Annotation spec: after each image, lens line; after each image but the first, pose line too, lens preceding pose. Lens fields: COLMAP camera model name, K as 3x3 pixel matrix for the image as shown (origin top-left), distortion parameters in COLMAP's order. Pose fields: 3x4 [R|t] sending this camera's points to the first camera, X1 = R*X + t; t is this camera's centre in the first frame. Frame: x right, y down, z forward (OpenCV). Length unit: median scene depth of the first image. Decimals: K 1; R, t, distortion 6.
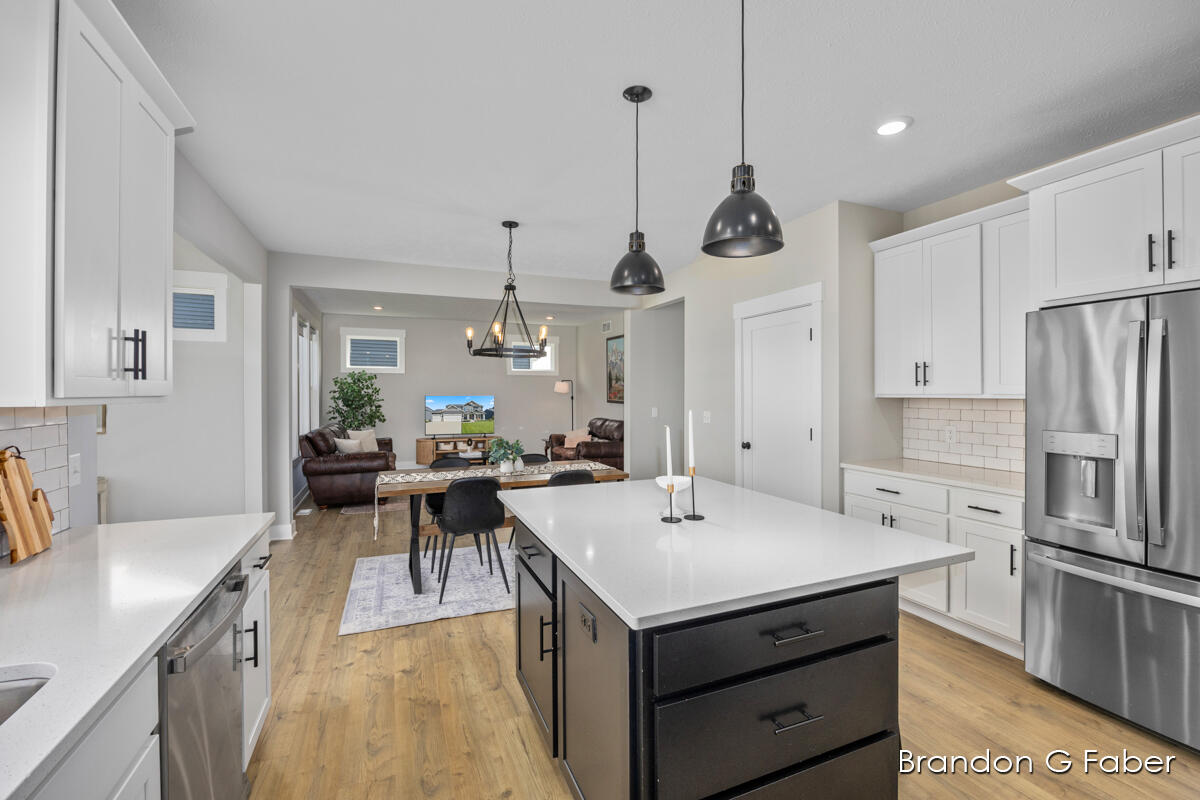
lens RADIAL K [[506.2, 0, 603.0], [0, 506.2, 394.5], [0, 0, 1]] dist [-0.016129, -0.000033]
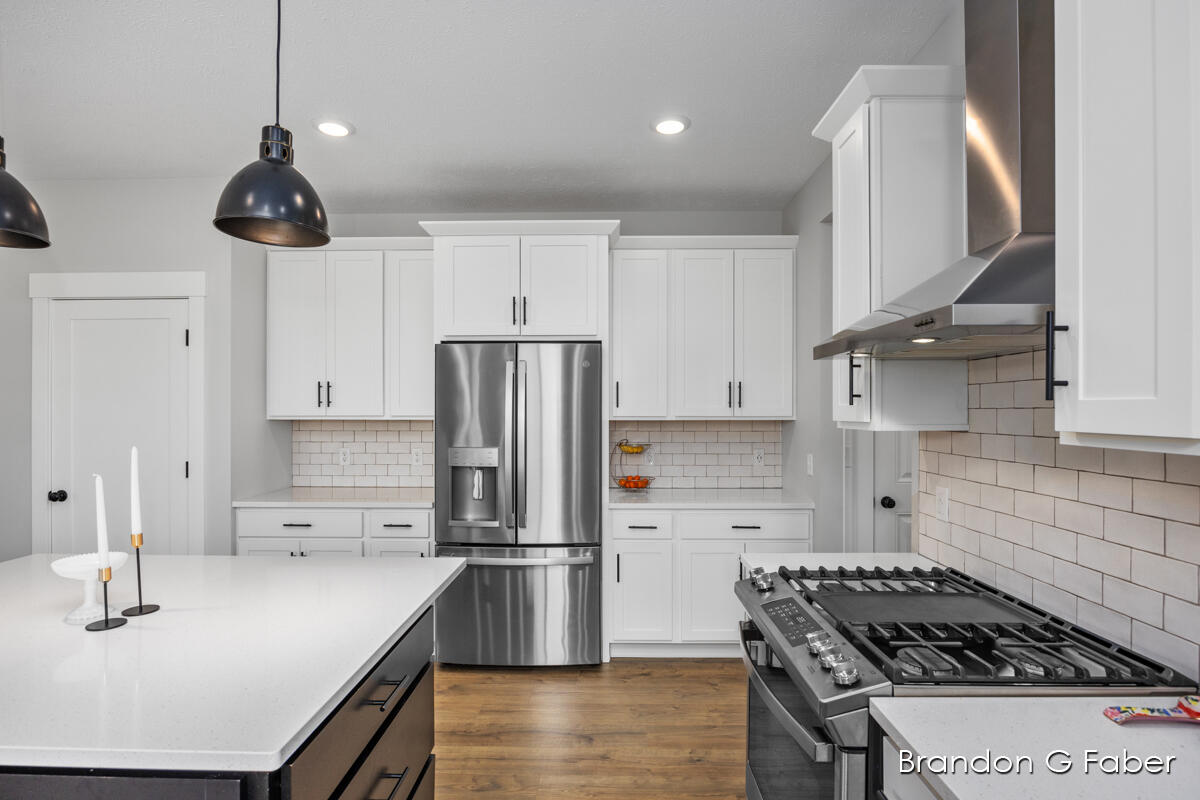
lens RADIAL K [[592.5, 0, 600.3], [0, 592.5, 408.3], [0, 0, 1]] dist [-0.011259, 0.000306]
pose [[0.403589, 0.003940, 0.914932, -0.153925], [0.001255, 0.999987, -0.004859, -0.007938], [-0.914940, 0.003109, 0.403579, 0.080762]]
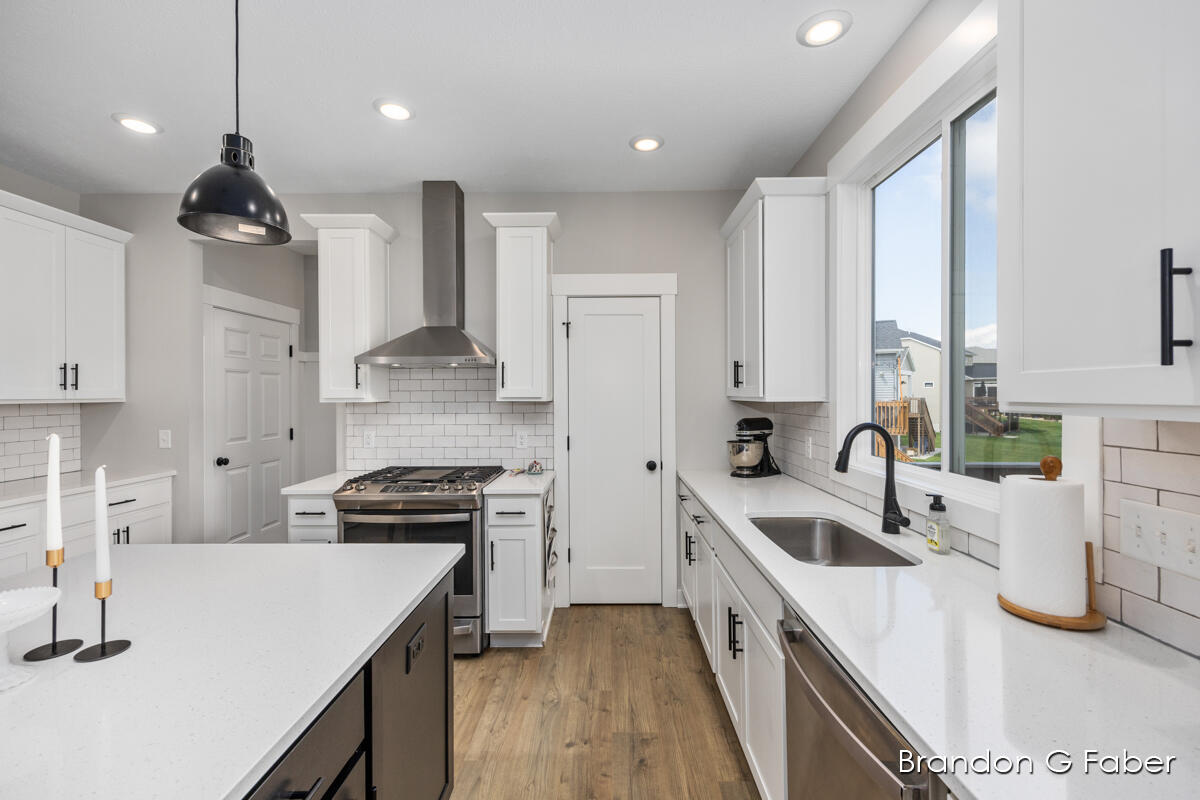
lens RADIAL K [[499.0, 0, 607.6], [0, 499.0, 397.0], [0, 0, 1]] dist [0.003455, 0.000057]
pose [[-0.919224, 0.002780, 0.393725, -0.286066], [0.006807, 0.999938, 0.008831, -0.003935], [-0.393676, 0.010798, -0.919186, 0.684819]]
